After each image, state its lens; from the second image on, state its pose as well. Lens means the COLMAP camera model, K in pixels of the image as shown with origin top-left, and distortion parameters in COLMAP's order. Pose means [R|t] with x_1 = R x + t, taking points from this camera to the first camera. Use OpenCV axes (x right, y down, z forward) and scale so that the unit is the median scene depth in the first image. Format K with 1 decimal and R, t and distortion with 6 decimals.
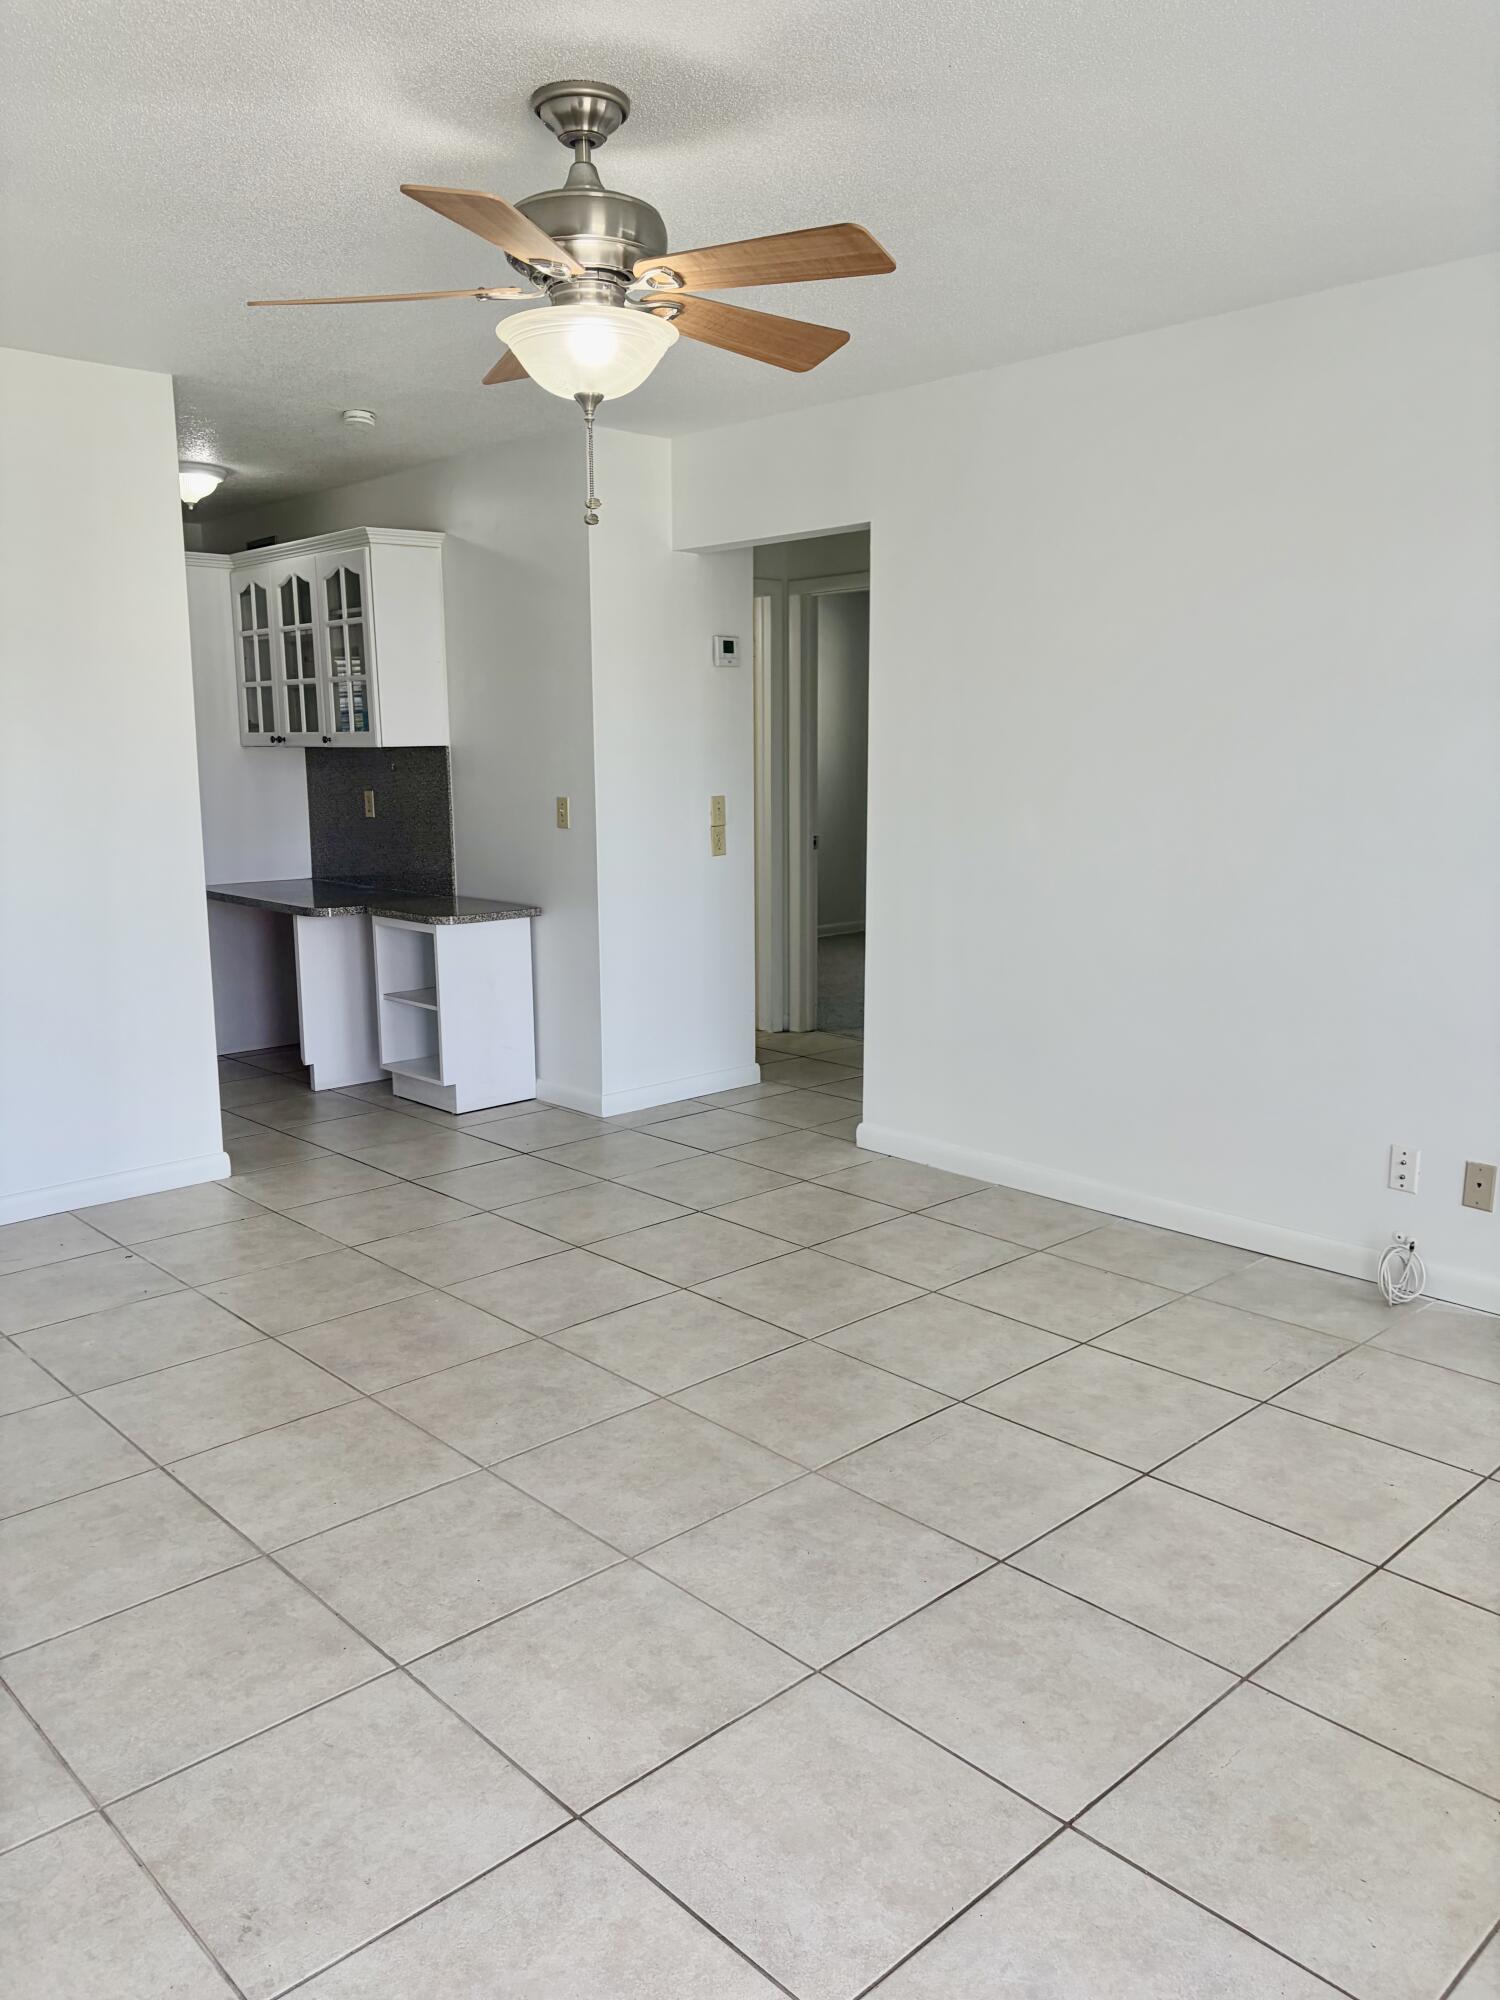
lens RADIAL K [[1502.5, 0, 750.0], [0, 1502.5, 1000.0], [0, 0, 1]] dist [0.070507, -0.098409]
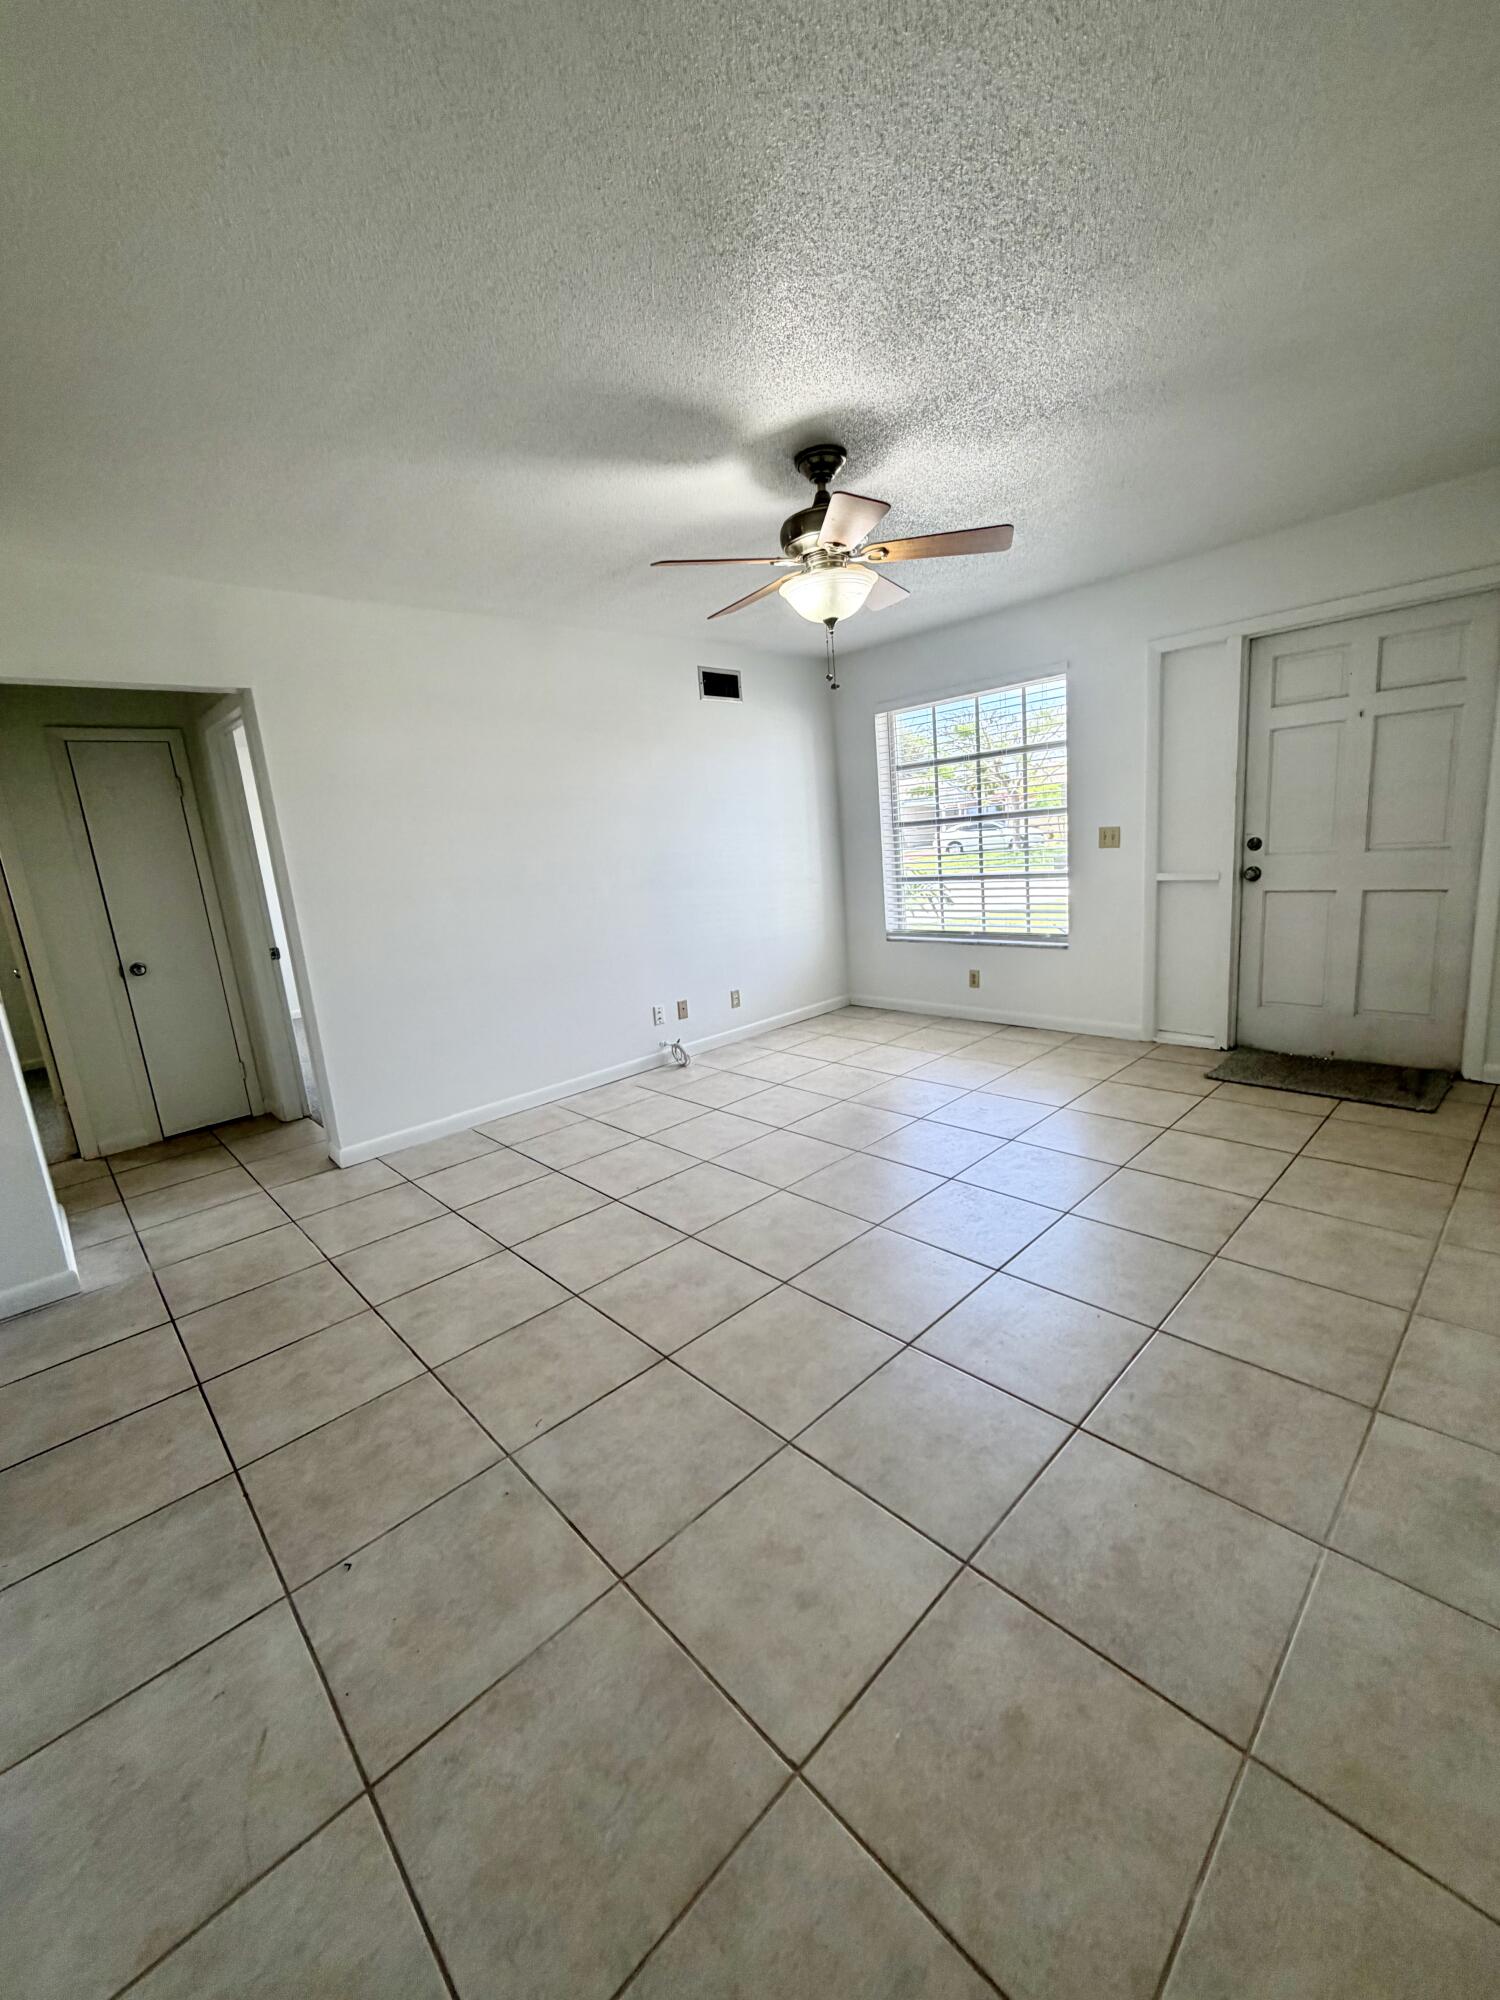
lens RADIAL K [[844.7, 0, 750.9], [0, 844.7, 995.4], [0, 0, 1]] dist [-0.000891, -0.000172]
pose [[-0.033891, -0.183439, 0.982447, -0.792041], [0.252183, 0.949633, 0.186012, -0.112753], [-0.967086, 0.254060, 0.014076, 0.788285]]
